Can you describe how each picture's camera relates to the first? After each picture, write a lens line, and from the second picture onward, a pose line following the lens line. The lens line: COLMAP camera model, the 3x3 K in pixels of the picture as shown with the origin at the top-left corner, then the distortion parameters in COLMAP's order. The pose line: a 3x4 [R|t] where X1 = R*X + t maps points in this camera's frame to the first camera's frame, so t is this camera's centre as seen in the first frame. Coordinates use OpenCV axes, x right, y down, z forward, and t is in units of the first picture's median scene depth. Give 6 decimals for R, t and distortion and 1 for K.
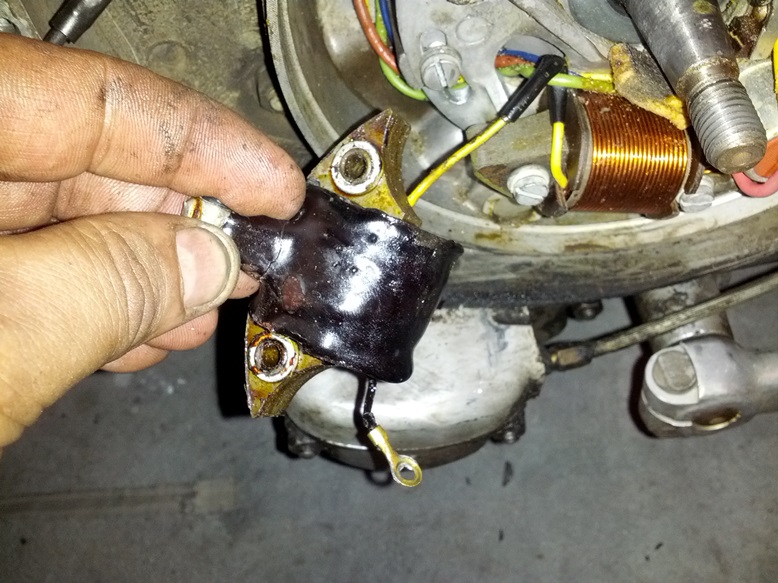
lens RADIAL K [[746.2, 0, 389.0], [0, 746.2, 291.5], [0, 0, 1]] dist [0.013409, -0.130651]
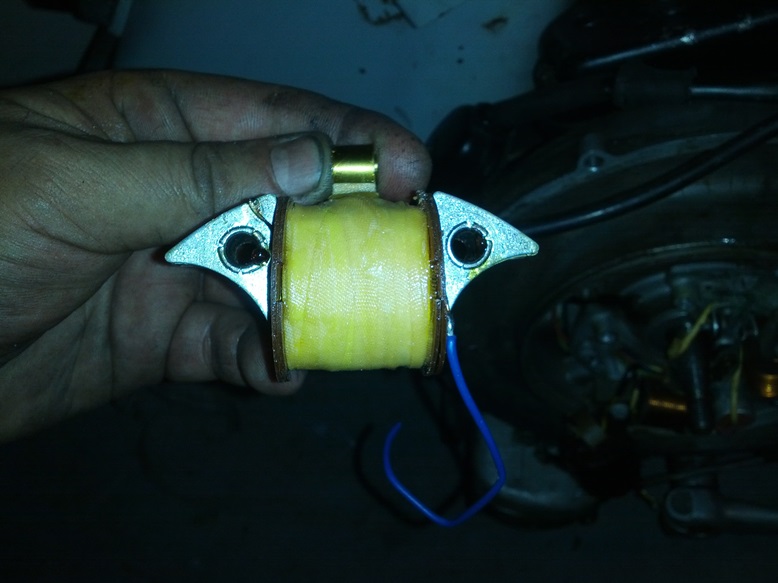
lens RADIAL K [[777.4, 0, 389.0], [0, 777.4, 291.5], [0, 0, 1]] dist [-0.004476, -0.103771]
pose [[0.982733, 0.159984, -0.092961, -0.251068], [-0.165408, 0.984753, -0.053859, -0.191157], [0.082927, 0.068306, 0.994212, -1.053431]]
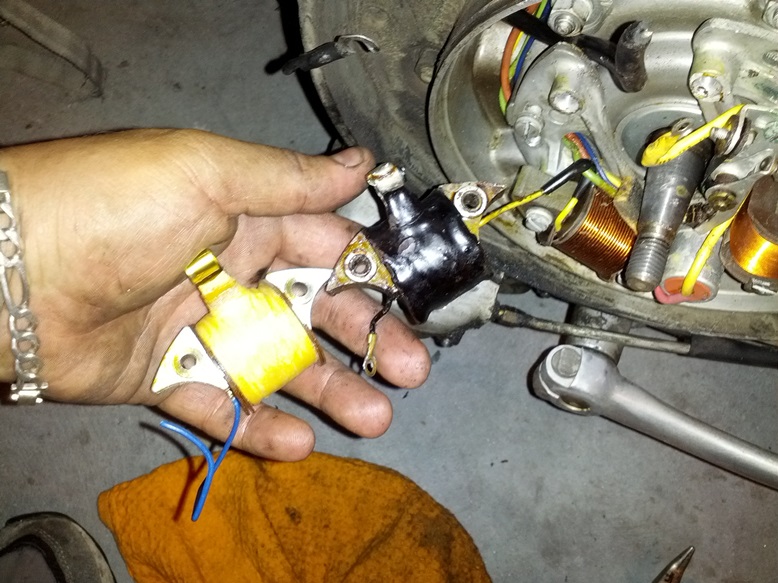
lens RADIAL K [[746.2, 0, 389.0], [0, 746.2, 291.5], [0, 0, 1]] dist [0.013409, -0.130651]
pose [[0.864098, 0.500269, 0.055371, -0.066441], [-0.500316, 0.841710, 0.202998, -0.130454], [0.054947, -0.203113, 0.977612, -0.413689]]
